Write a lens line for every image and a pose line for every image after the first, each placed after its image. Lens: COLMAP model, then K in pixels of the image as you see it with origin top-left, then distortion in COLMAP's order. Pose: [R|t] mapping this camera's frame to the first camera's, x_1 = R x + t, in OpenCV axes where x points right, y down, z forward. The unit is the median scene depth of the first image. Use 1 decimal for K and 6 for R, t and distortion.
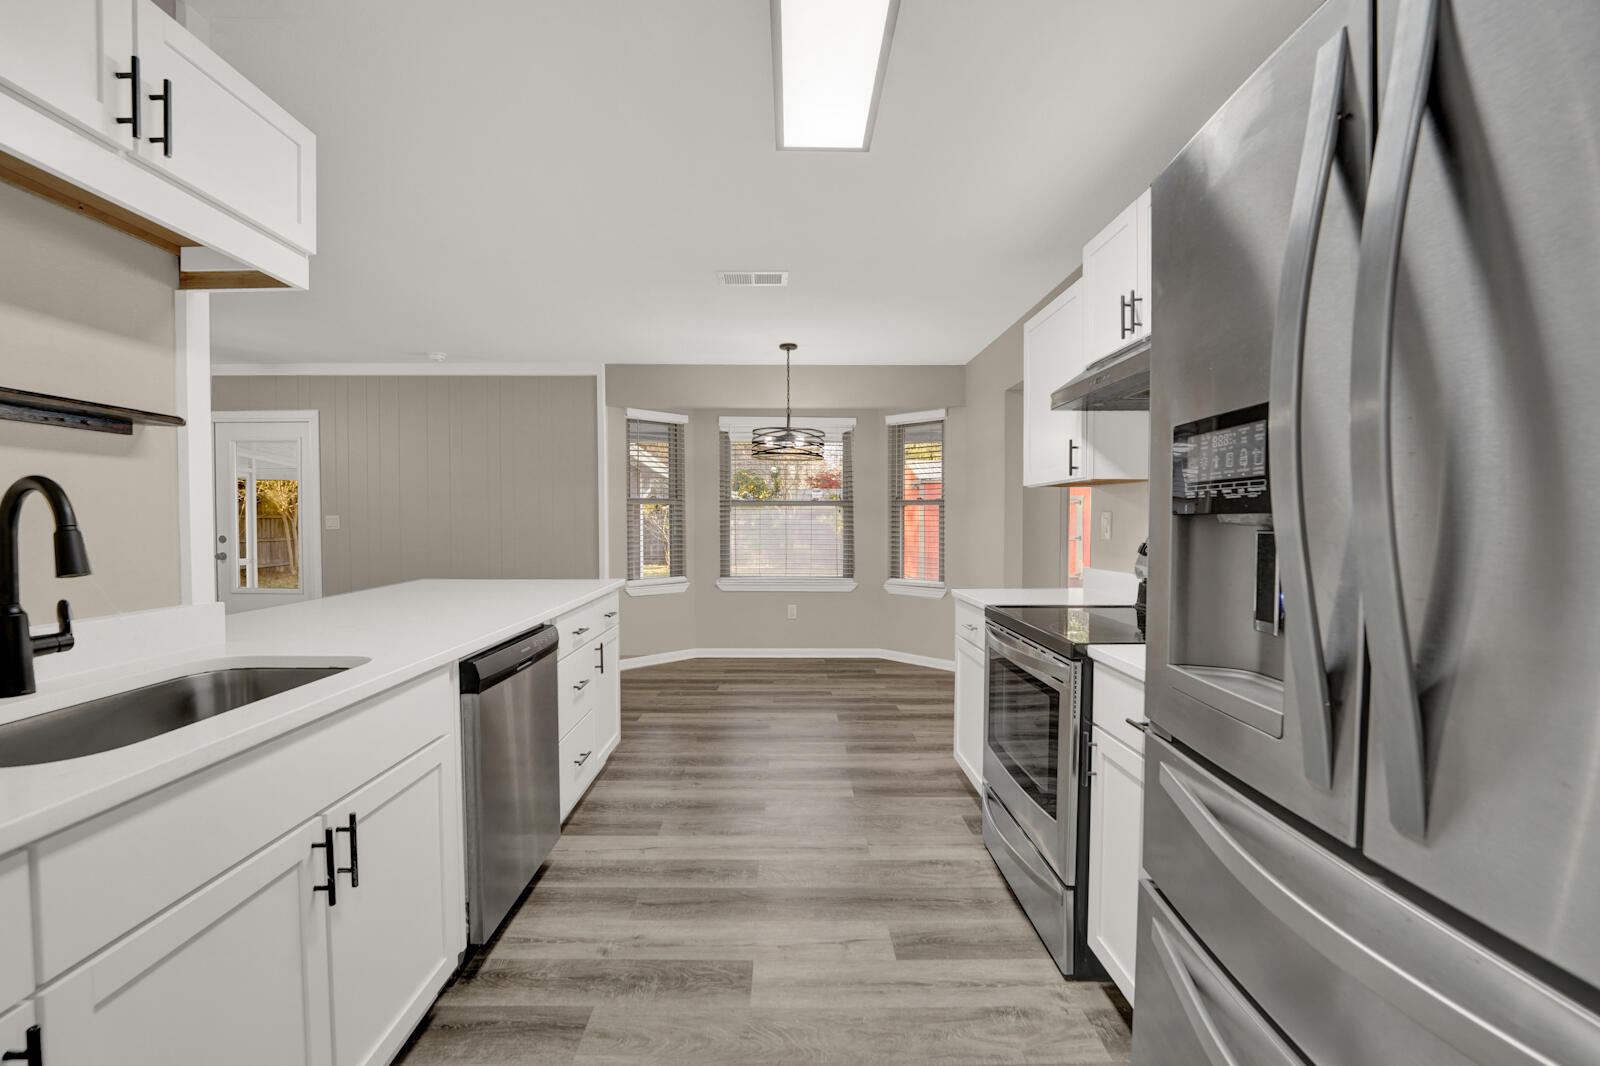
lens RADIAL K [[665.1, 0, 792.0], [0, 665.1, 537.2], [0, 0, 1]] dist [-0.028130, 0.002605]
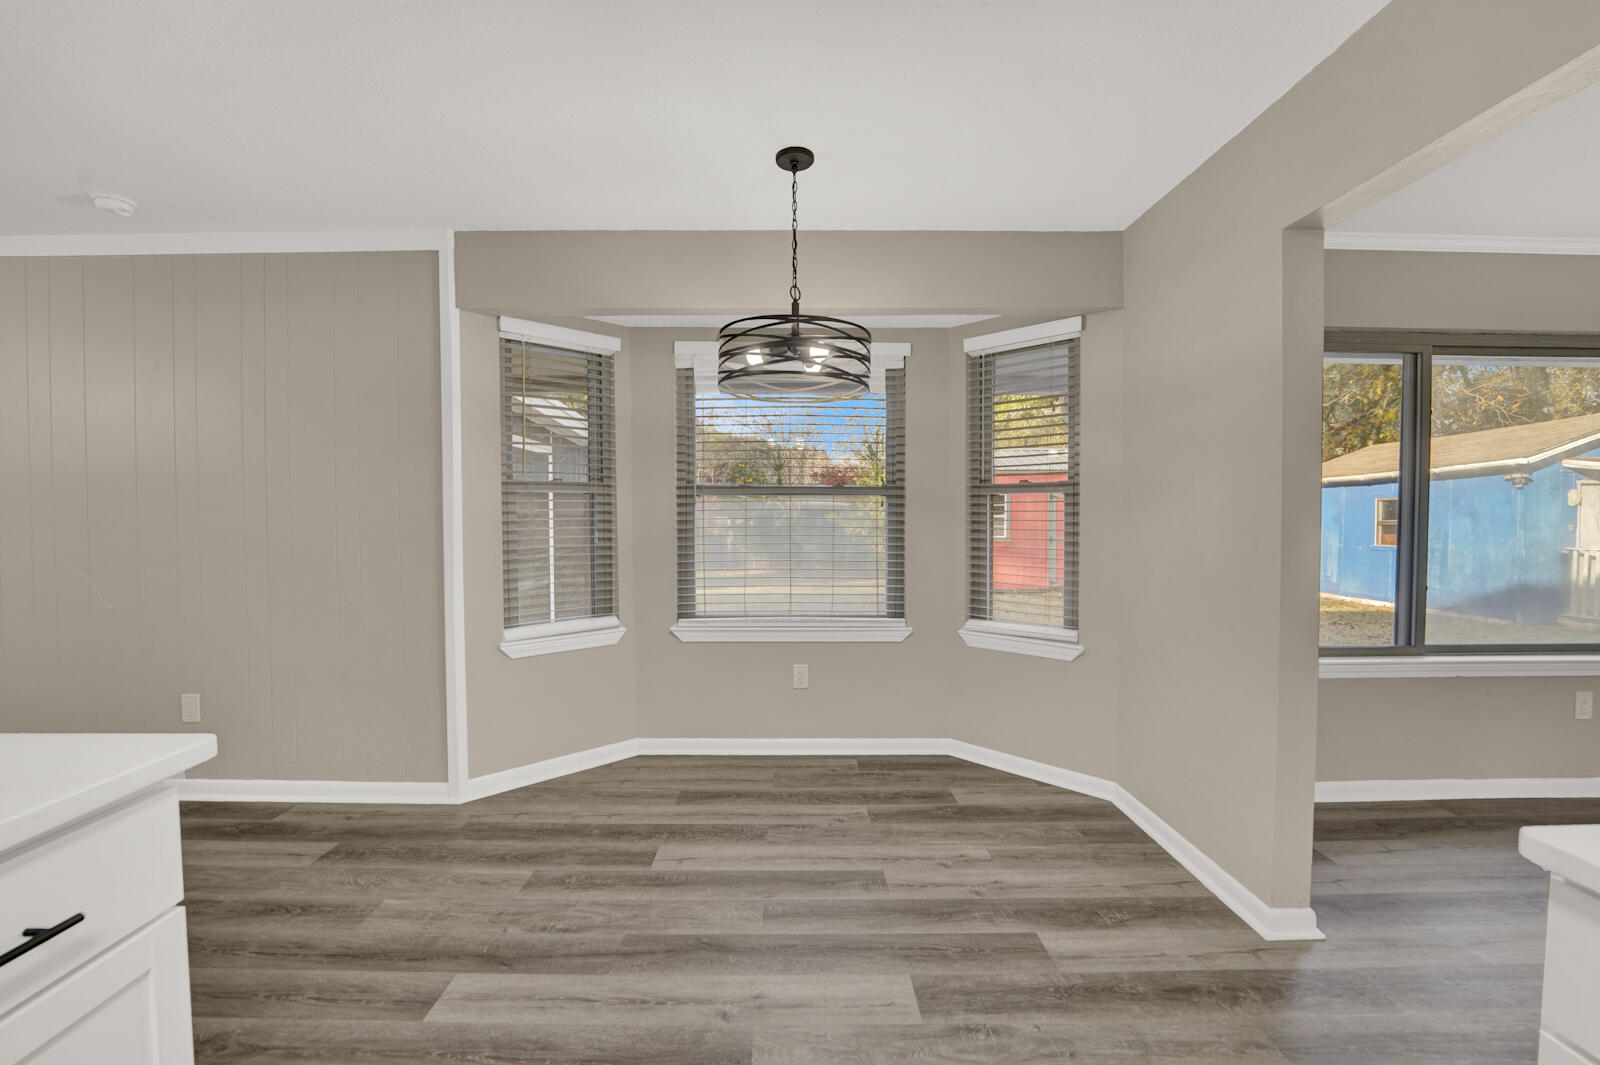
lens RADIAL K [[677.3, 0, 792.3], [0, 677.3, 535.5], [0, 0, 1]] dist [-0.027403, 0.000134]
pose [[0.999988, -0.001511, -0.004706, -0.009812], [0.001513, 0.999999, 0.000419, -0.027287], [0.004705, -0.000426, 0.999989, 0.912115]]
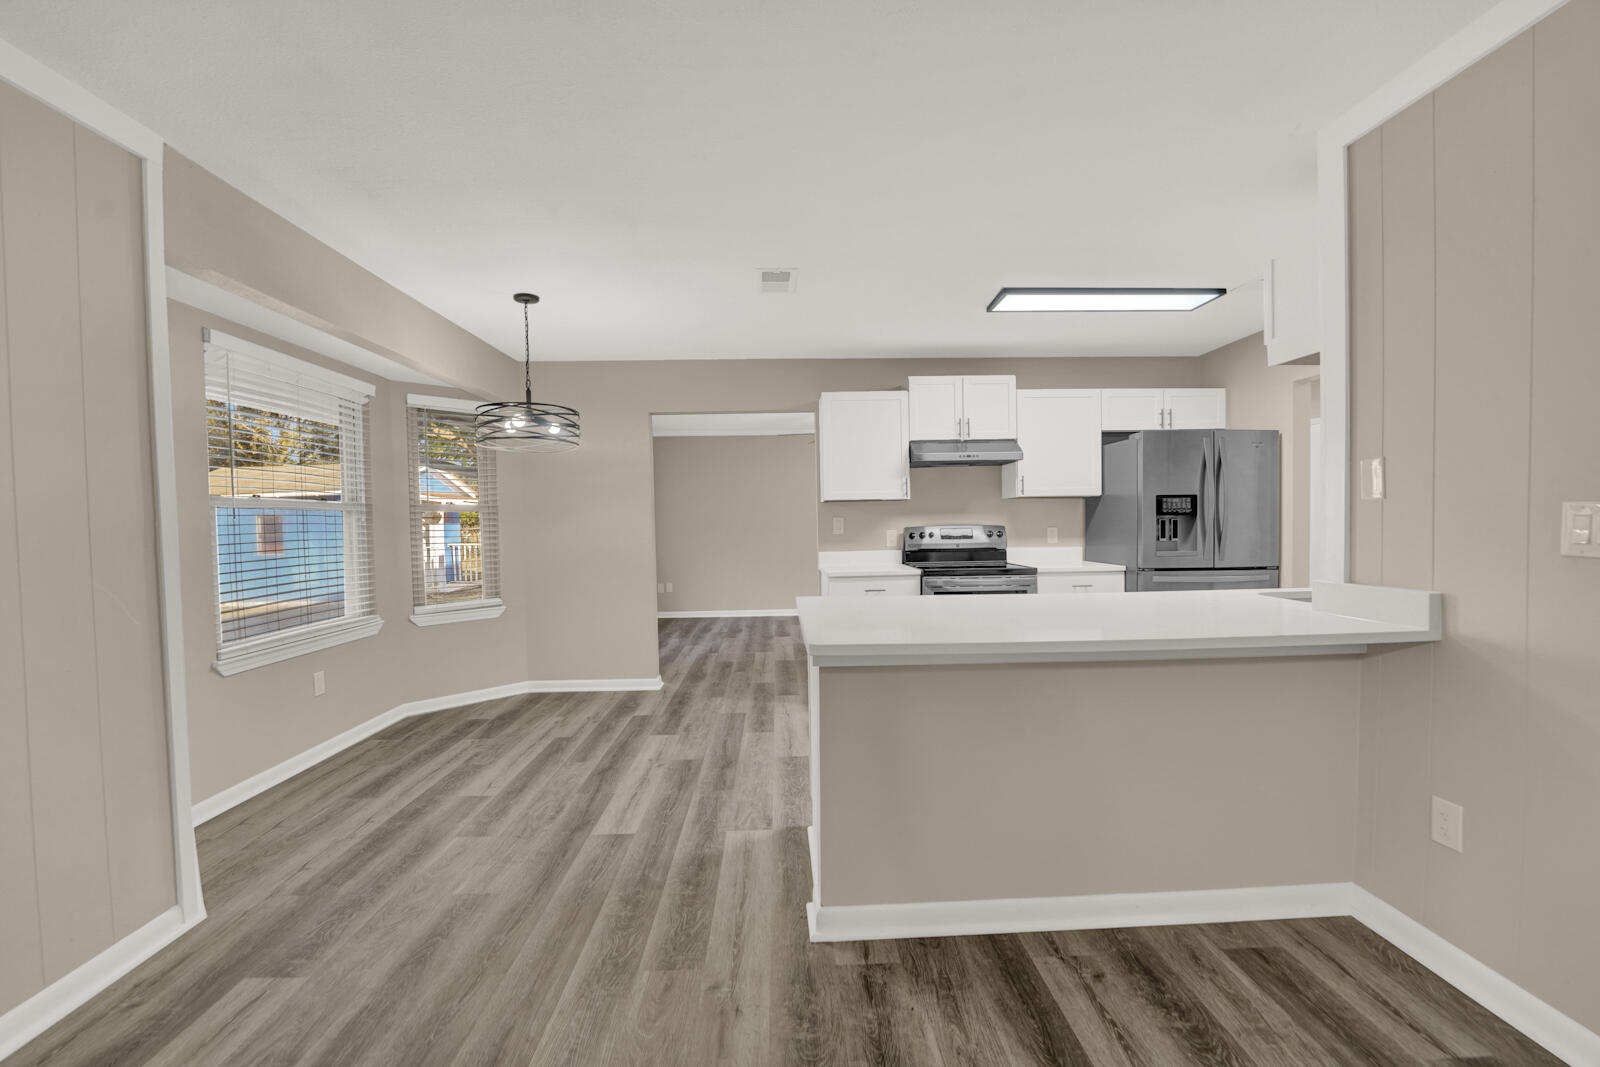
lens RADIAL K [[651.0, 0, 793.6], [0, 651.0, 539.7], [0, 0, 1]] dist [-0.025867, 0.001158]
pose [[-0.016016, -0.028914, 0.999454, -1.330902], [0.044437, 0.998574, 0.029601, -0.039917], [-0.998884, 0.044887, -0.014708, 1.279631]]
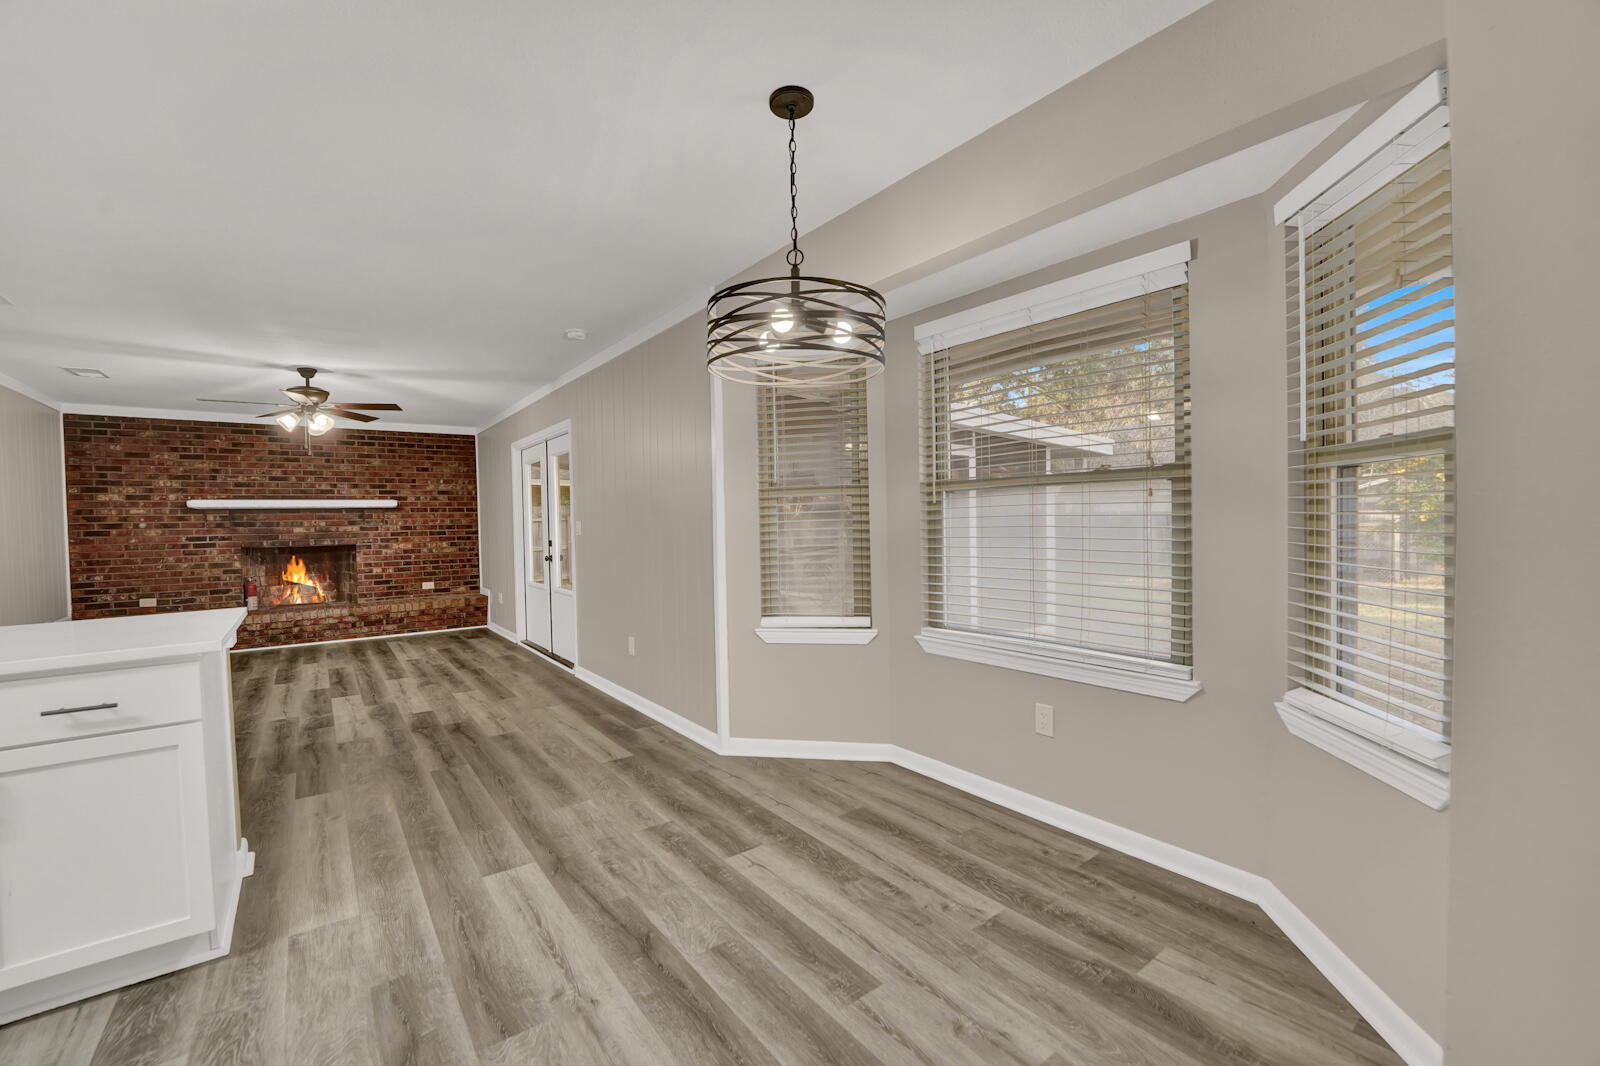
lens RADIAL K [[652.7, 0, 791.1], [0, 652.7, 536.9], [0, 0, 1]] dist [-0.032151, 0.005297]
pose [[0.592353, 0.006555, -0.805652, 0.569152], [-0.001403, 0.999974, 0.007104, -0.034452], [0.805677, -0.003077, 0.592347, 1.351406]]
